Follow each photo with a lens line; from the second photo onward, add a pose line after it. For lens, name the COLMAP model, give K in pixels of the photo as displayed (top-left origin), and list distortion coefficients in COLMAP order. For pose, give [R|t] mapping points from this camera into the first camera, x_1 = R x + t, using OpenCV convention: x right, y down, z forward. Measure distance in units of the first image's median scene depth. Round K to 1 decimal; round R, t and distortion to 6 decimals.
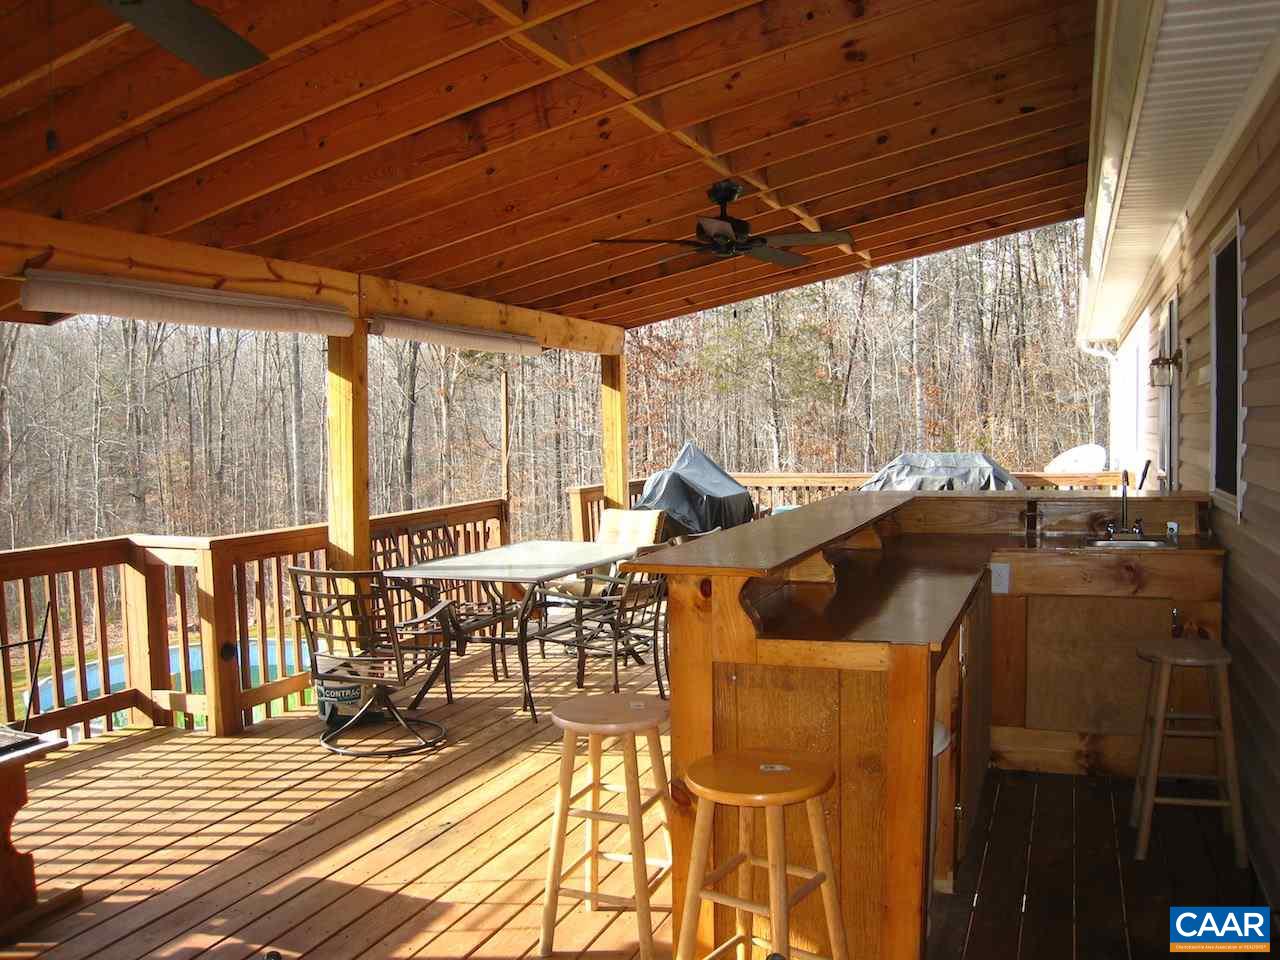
lens RADIAL K [[1057.5, 0, 634.9], [0, 1057.5, 481.3], [0, 0, 1]] dist [-0.161746, 0.136034]
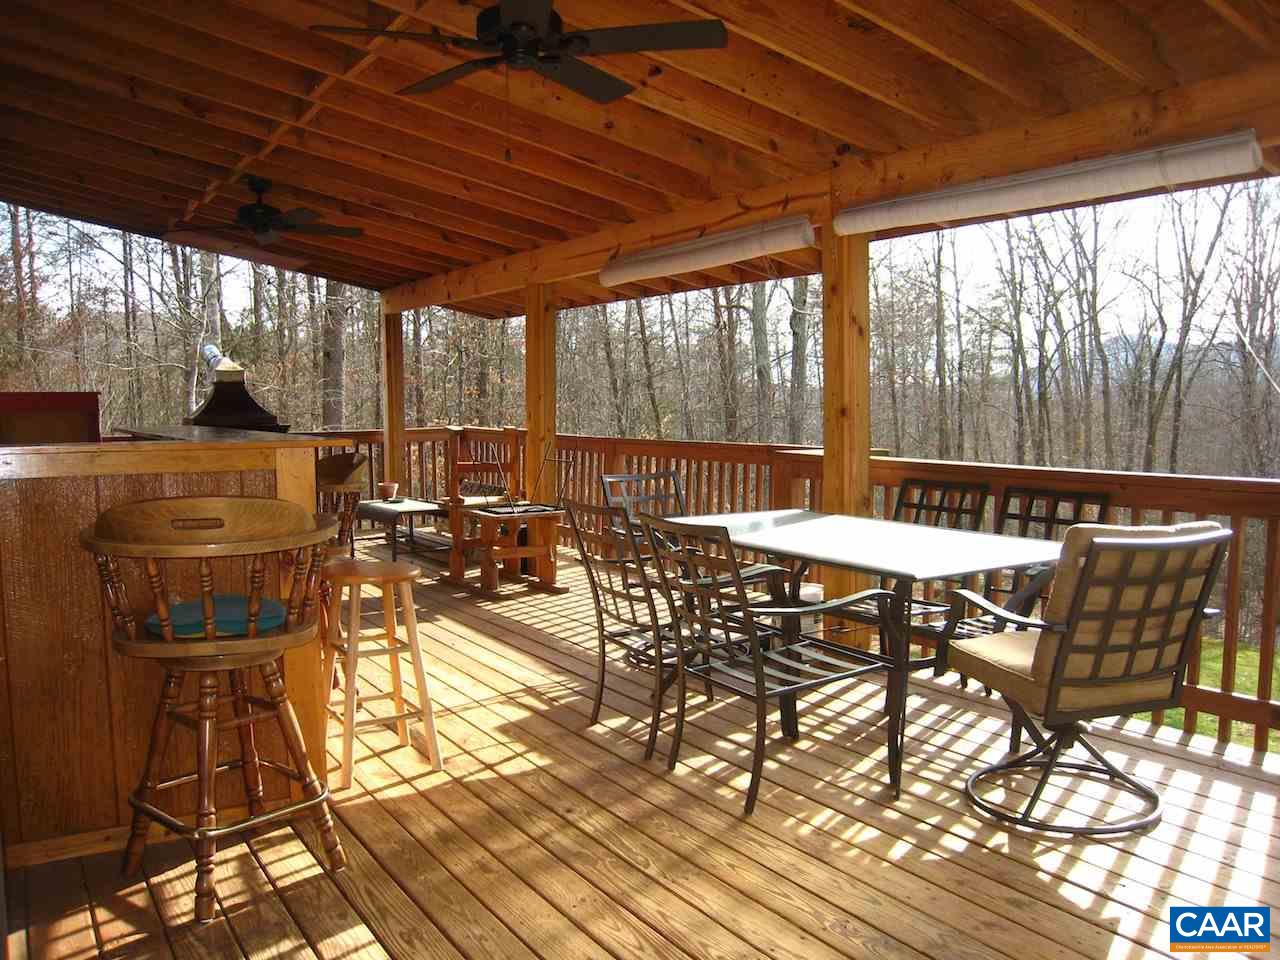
lens RADIAL K [[1057.5, 0, 634.9], [0, 1057.5, 481.3], [0, 0, 1]] dist [-0.161746, 0.136034]
pose [[-0.572190, 0.076550, -0.816541, 0.660158], [-0.031424, 0.992857, 0.115100, -0.039980], [0.819519, 0.091518, -0.565697, 1.631986]]
